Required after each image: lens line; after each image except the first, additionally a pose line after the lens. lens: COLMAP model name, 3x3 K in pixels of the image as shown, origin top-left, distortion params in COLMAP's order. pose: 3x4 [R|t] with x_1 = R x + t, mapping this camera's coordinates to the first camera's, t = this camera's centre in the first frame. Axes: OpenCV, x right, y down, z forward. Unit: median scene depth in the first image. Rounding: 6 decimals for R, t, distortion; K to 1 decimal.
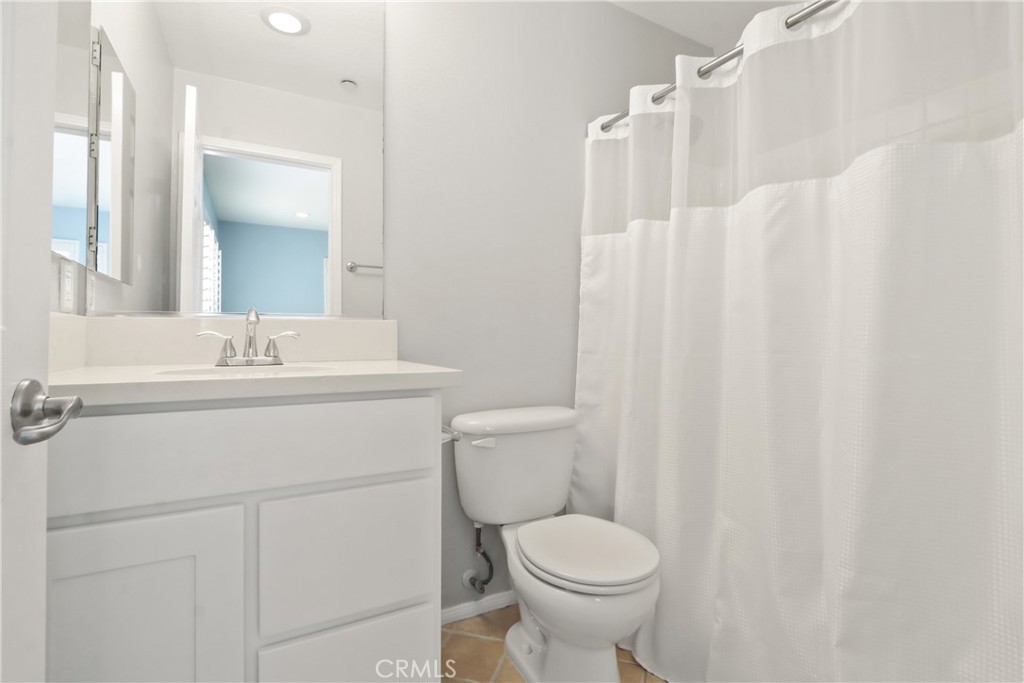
lens RADIAL K [[473.6, 0, 512.1], [0, 473.6, 338.6], [0, 0, 1]] dist [-0.015444, 0.000925]
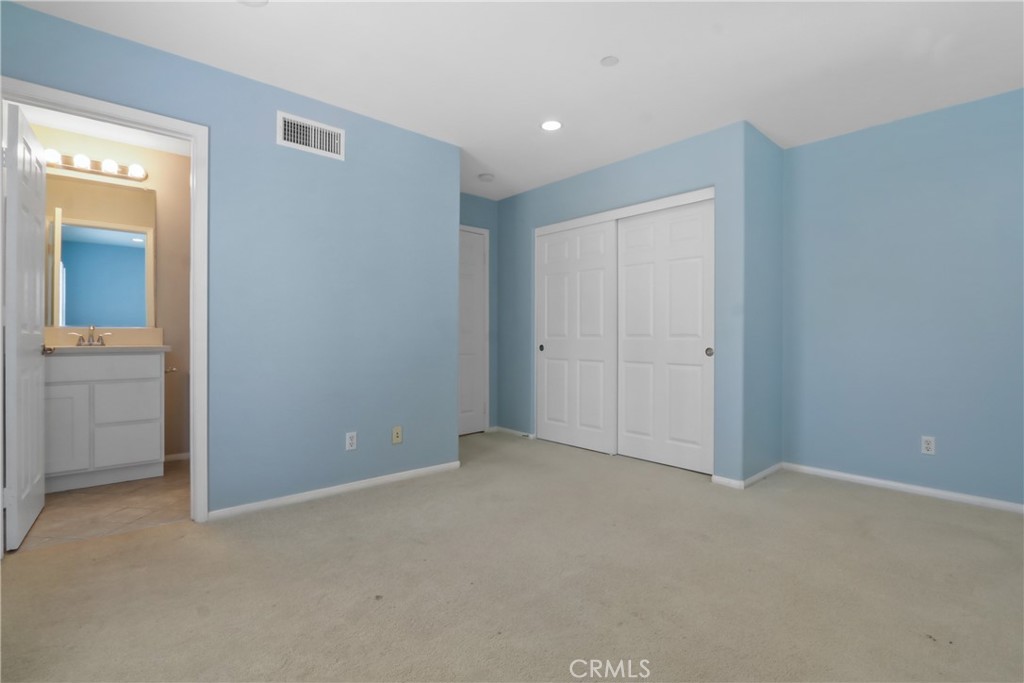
lens RADIAL K [[473.6, 0, 511.9], [0, 473.6, 340.1], [0, 0, 1]] dist [-0.015444, 0.000925]
pose [[0.972273, -0.005467, 0.233785, 1.134915], [0.010615, 0.999728, -0.020767, 0.105456], [-0.233608, 0.022673, 0.972066, -2.117961]]
